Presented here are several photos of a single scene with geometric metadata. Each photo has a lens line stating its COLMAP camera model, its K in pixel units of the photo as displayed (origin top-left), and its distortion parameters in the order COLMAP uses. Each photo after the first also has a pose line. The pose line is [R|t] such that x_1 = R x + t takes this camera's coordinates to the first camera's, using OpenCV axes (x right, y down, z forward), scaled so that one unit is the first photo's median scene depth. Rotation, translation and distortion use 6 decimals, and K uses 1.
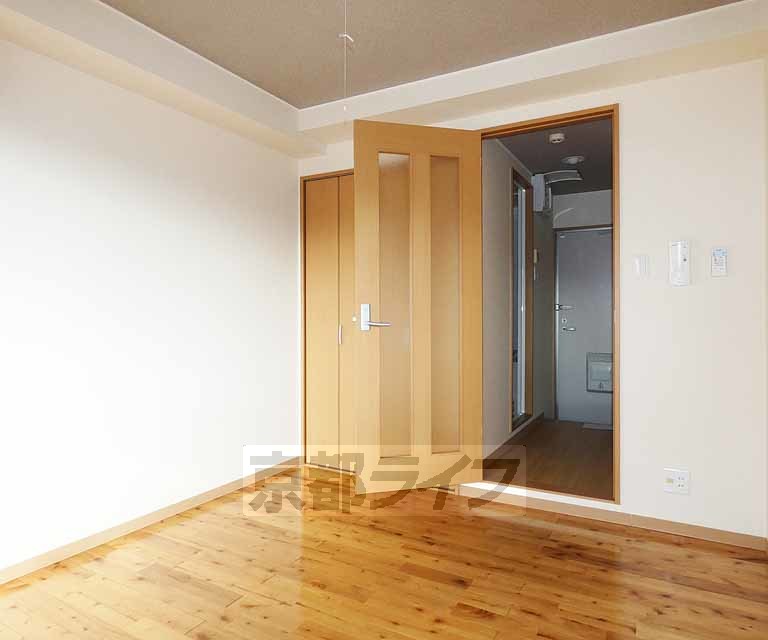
lens RADIAL K [[499.3, 0, 384.0], [0, 499.3, 320.0], [0, 0, 1]] dist [0.002794, 0.000175]
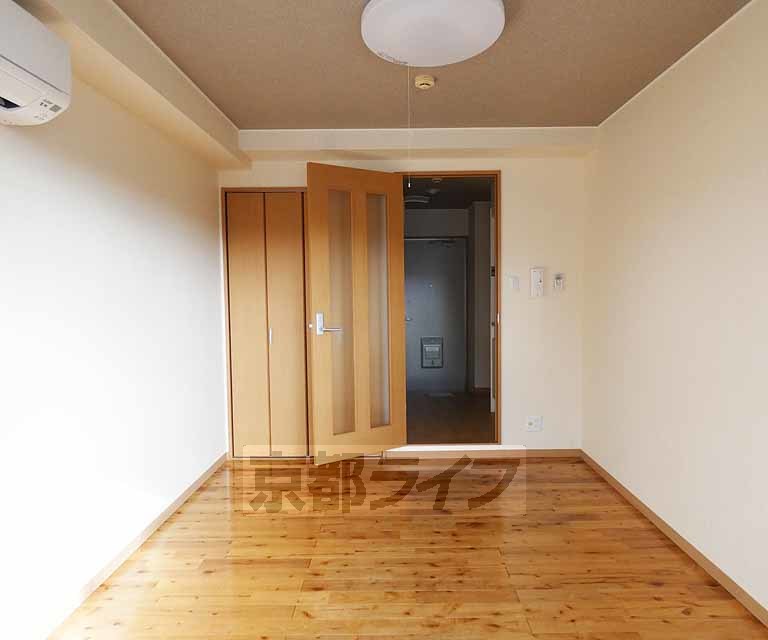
lens RADIAL K [[509.4, 0, 384.0], [0, 509.4, 320.0], [0, 0, 1]] dist [-0.001470, 0.000190]
pose [[0.875921, -0.039059, 0.480871, -0.484535], [0.016936, 0.998593, 0.050260, -0.073045], [-0.482158, -0.035880, 0.875349, -0.126578]]
